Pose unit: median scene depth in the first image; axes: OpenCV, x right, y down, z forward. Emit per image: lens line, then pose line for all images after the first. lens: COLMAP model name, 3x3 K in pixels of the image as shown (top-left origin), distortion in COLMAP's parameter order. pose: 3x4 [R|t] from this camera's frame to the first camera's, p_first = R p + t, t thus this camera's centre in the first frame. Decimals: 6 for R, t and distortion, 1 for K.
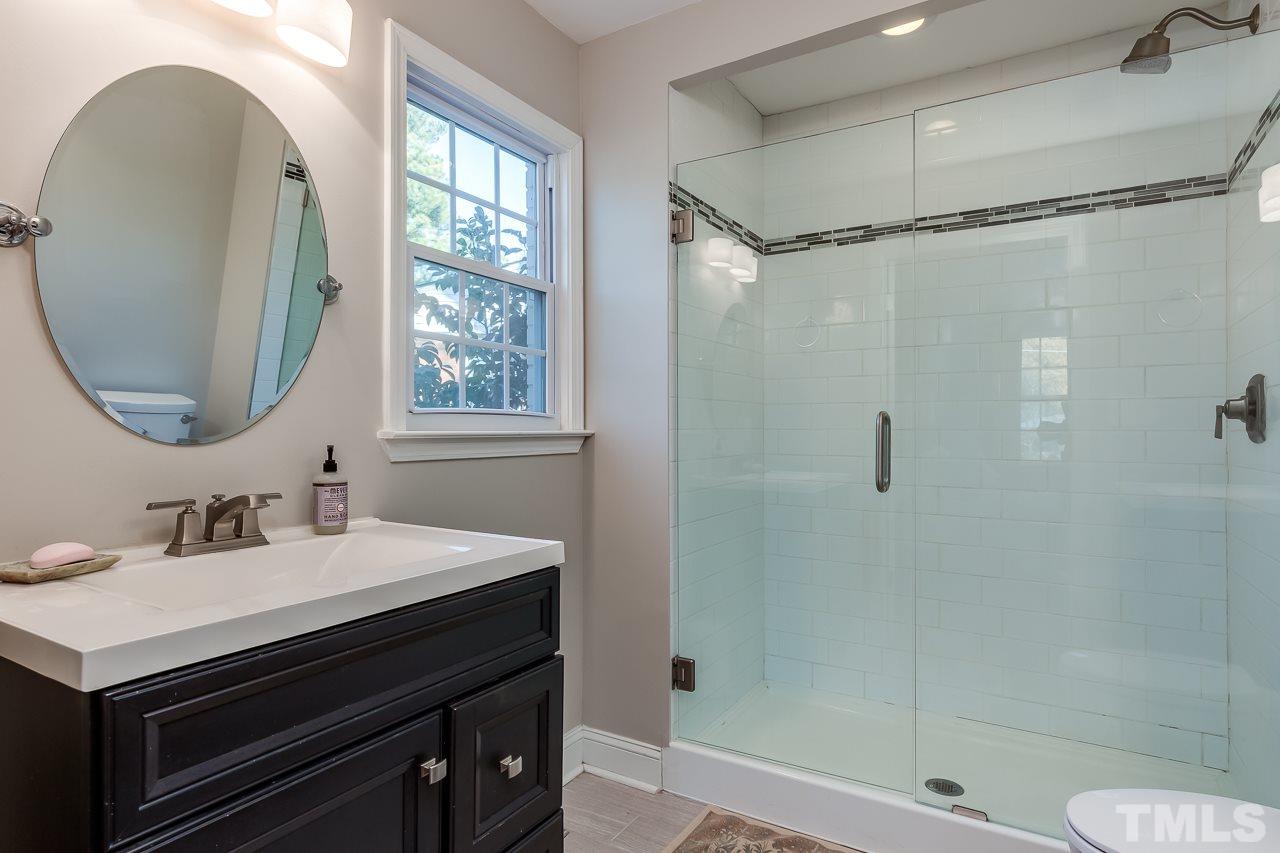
lens RADIAL K [[683.0, 0, 641.7], [0, 683.0, 432.2], [0, 0, 1]] dist [-0.001242, -0.001962]
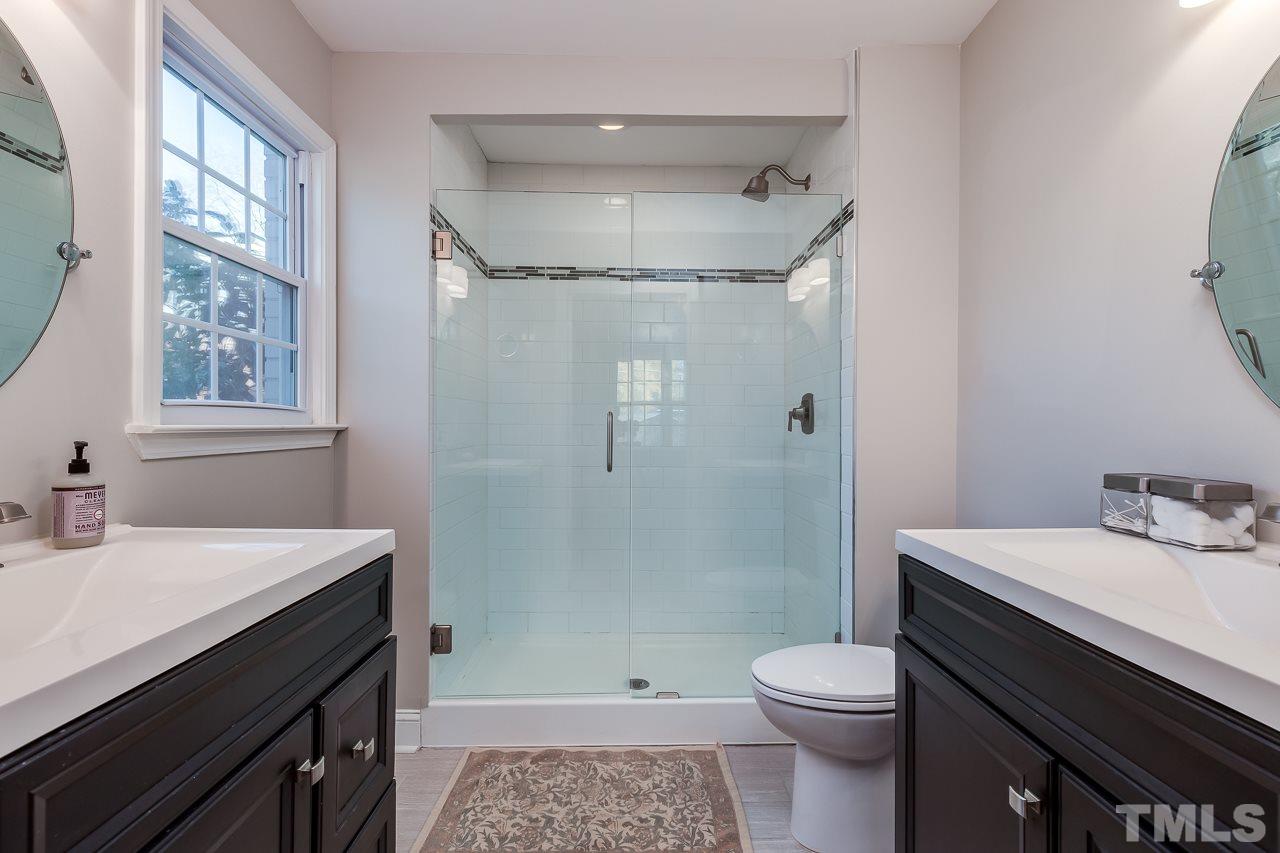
lens RADIAL K [[565.2, 0, 640.0], [0, 565.2, 426.5], [0, 0, 1]] dist [-0.001319, -0.000998]
pose [[0.846713, 0.002562, 0.532043, -0.158957], [-0.002938, 0.999996, -0.000141, -0.001010], [-0.532041, -0.001444, 0.846717, 0.029206]]
